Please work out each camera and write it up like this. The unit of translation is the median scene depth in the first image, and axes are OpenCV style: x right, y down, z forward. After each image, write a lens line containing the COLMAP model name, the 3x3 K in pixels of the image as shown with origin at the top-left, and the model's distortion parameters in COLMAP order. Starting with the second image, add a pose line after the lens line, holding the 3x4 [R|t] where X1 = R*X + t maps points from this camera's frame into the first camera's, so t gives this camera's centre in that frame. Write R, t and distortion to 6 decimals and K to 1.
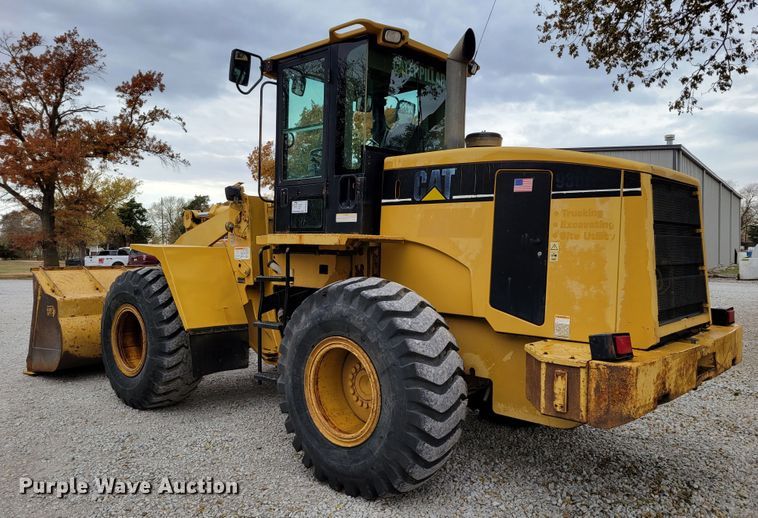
lens RADIAL K [[609.2, 0, 402.9], [0, 609.2, 266.1], [0, 0, 1]] dist [0.010392, -0.005467]
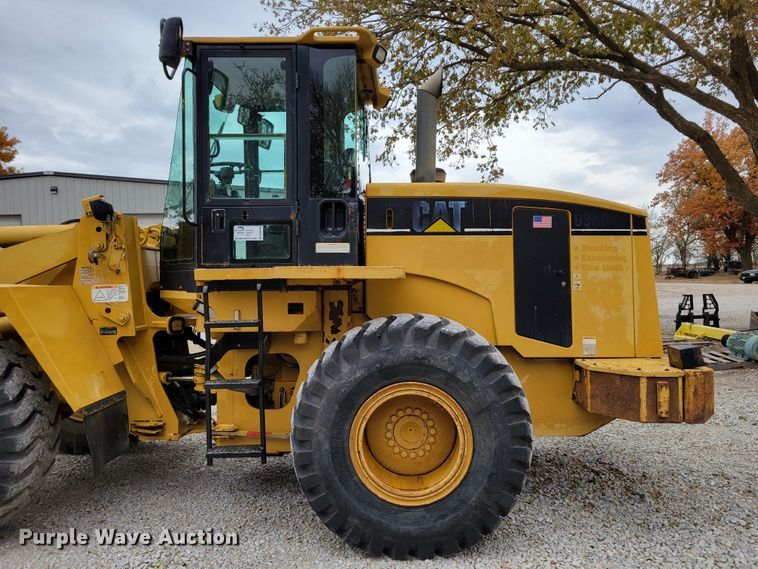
lens RADIAL K [[570.0, 0, 379.0], [0, 570.0, 284.5], [0, 0, 1]] dist [0.018250, 0.002243]
pose [[0.756297, -0.020971, 0.653892, -0.680632], [0.035867, 0.999312, -0.009434, -0.019725], [-0.653245, 0.030588, 0.756529, 0.401102]]
